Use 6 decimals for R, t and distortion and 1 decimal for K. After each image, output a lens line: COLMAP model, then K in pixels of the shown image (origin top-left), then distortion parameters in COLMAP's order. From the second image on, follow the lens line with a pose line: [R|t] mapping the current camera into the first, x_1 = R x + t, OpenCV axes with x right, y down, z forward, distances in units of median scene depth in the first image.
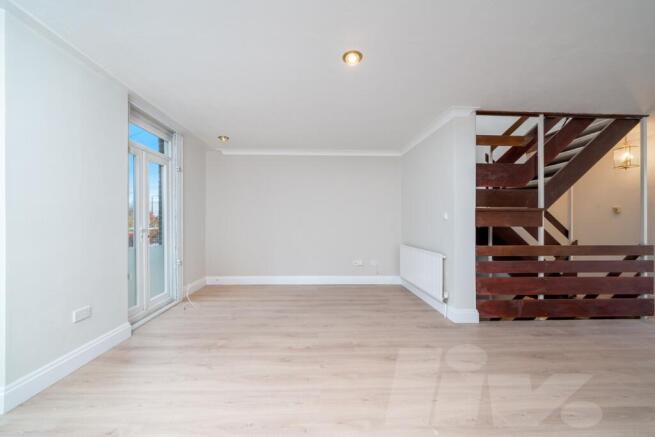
lens RADIAL K [[261.8, 0, 327.2], [0, 261.8, 222.9], [0, 0, 1]] dist [-0.005769, -0.000056]
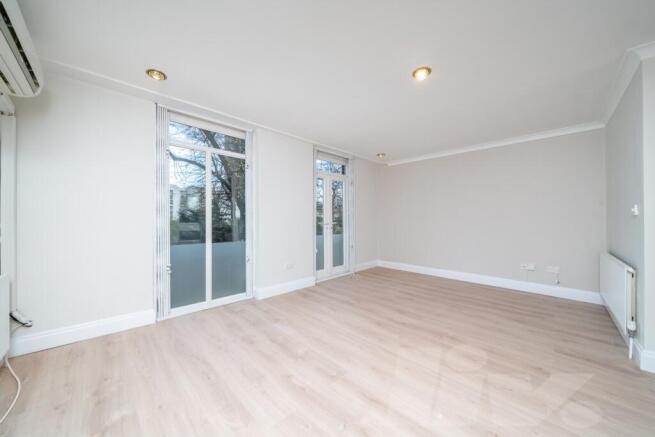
lens RADIAL K [[235.4, 0, 327.9], [0, 235.4, 226.2], [0, 0, 1]] dist [-0.015246, -0.000039]
pose [[0.673847, 0.020382, -0.738589, 0.299860], [0.000251, 0.999613, 0.027814, -0.002439], [0.738871, -0.018928, 0.673581, 0.007757]]
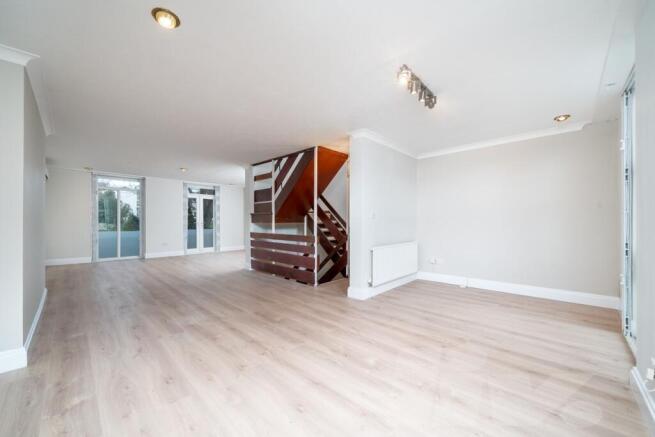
lens RADIAL K [[251.8, 0, 327.7], [0, 251.8, 220.4], [0, 0, 1]] dist [-0.006591, 0.000074]
pose [[0.694999, -0.001008, -0.719010, 2.492143], [-0.000424, 0.999998, -0.001812, -0.000109], [0.719010, 0.001564, 0.694998, 0.080086]]
